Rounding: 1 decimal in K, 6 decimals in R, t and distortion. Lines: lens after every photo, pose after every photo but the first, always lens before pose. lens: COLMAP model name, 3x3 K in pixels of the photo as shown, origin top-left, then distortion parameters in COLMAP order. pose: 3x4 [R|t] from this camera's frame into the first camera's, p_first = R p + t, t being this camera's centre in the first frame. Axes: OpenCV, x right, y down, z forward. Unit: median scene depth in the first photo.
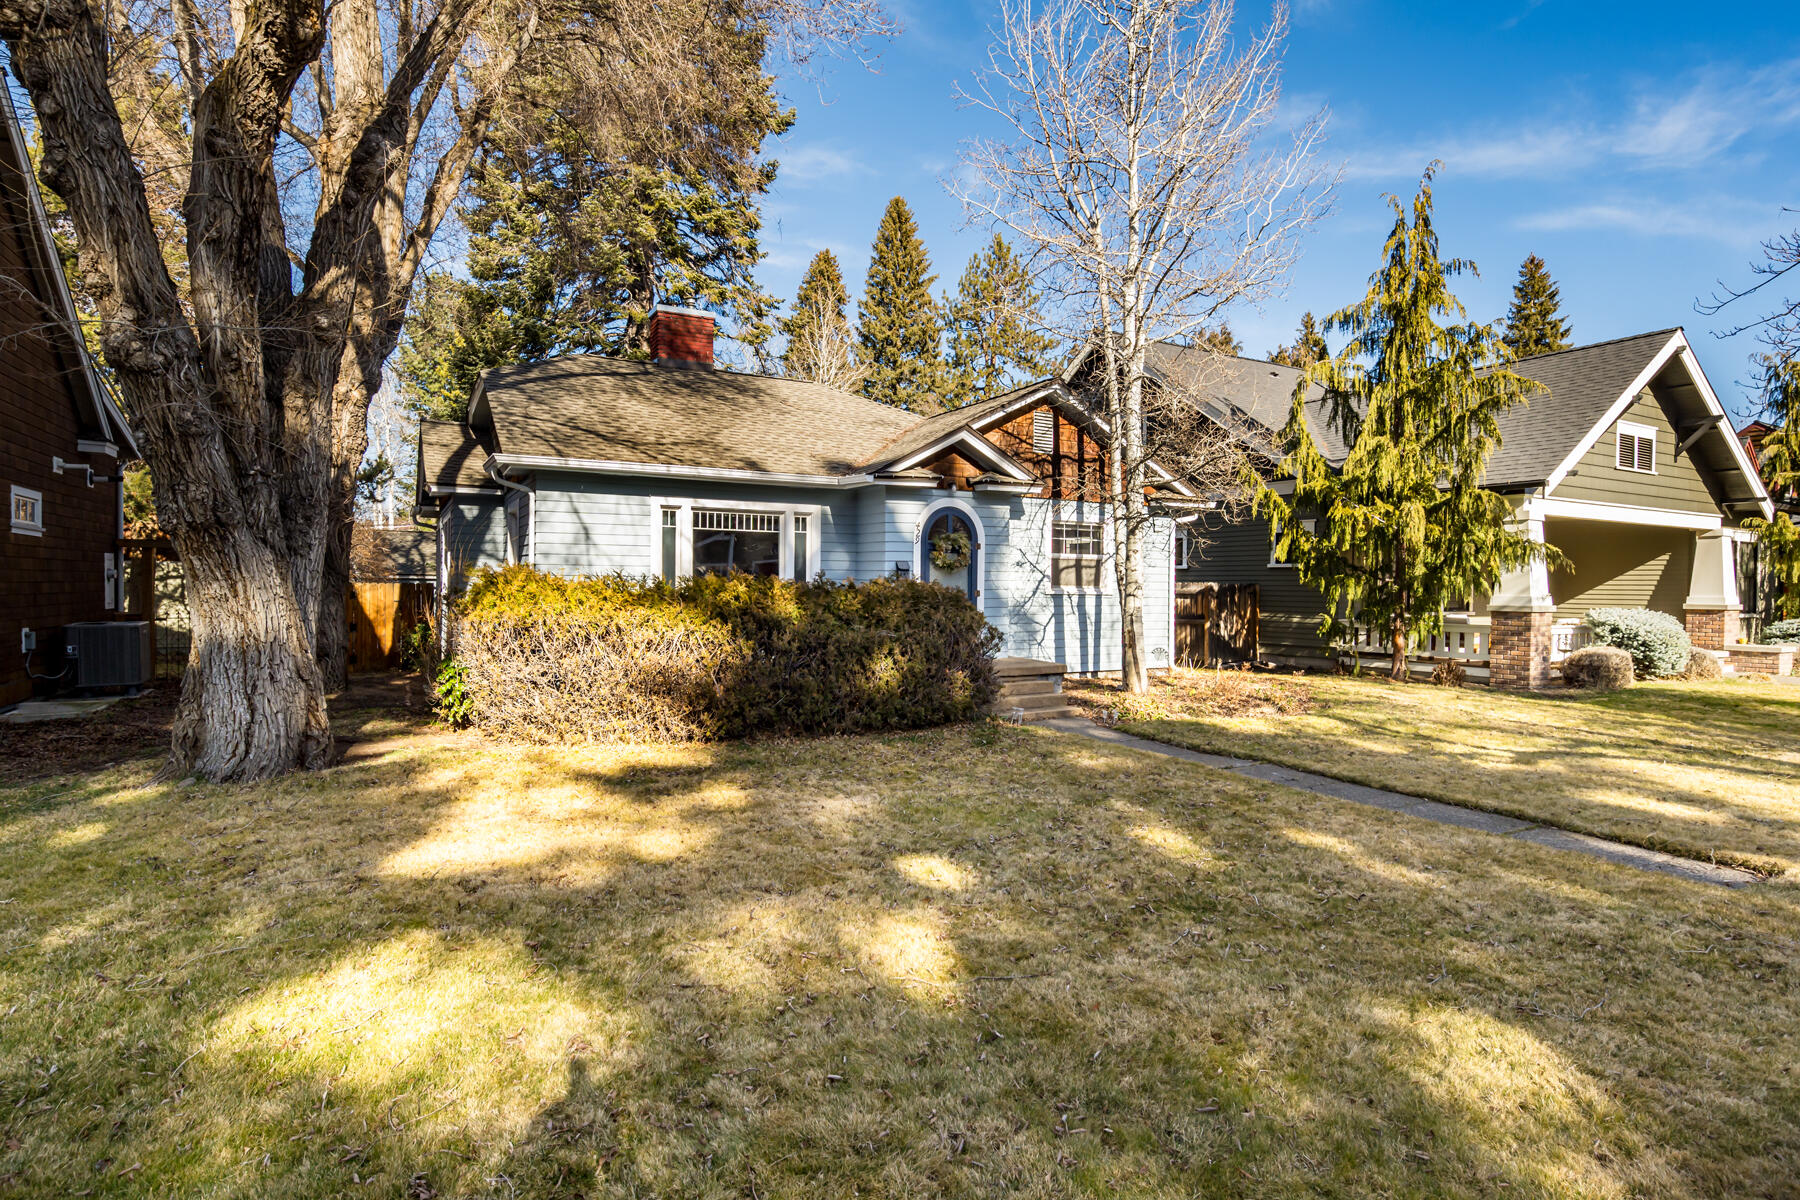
lens RADIAL K [[983.8, 0, 900.0], [0, 983.8, 600.0], [0, 0, 1]] dist [-0.019629, 0.000783]
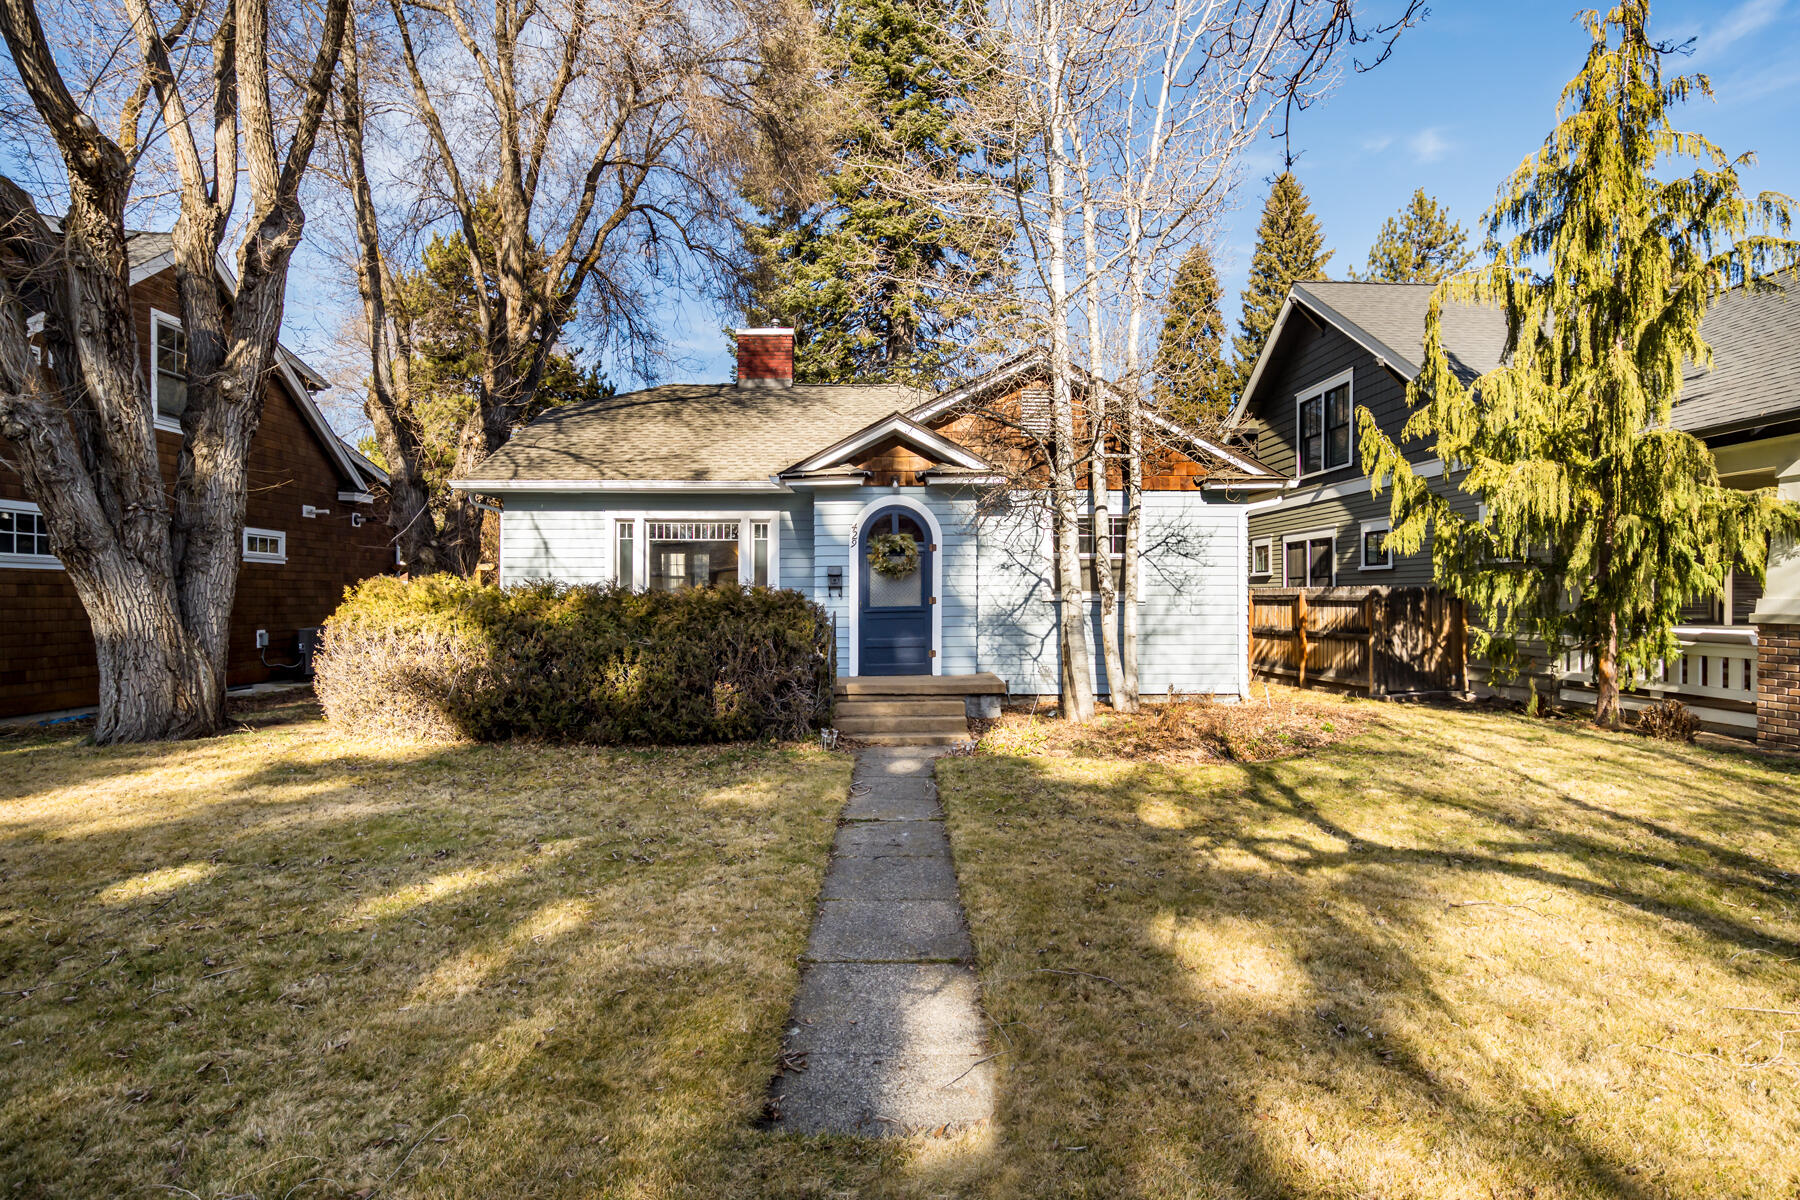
lens RADIAL K [[952.7, 0, 914.7], [0, 952.7, 603.8], [0, 0, 1]] dist [-0.015987, 0.001212]
pose [[0.871945, -0.006303, -0.489564, 0.496675], [0.000641, 0.999931, -0.011731, 0.006655], [0.489604, 0.009915, 0.871889, 0.244754]]
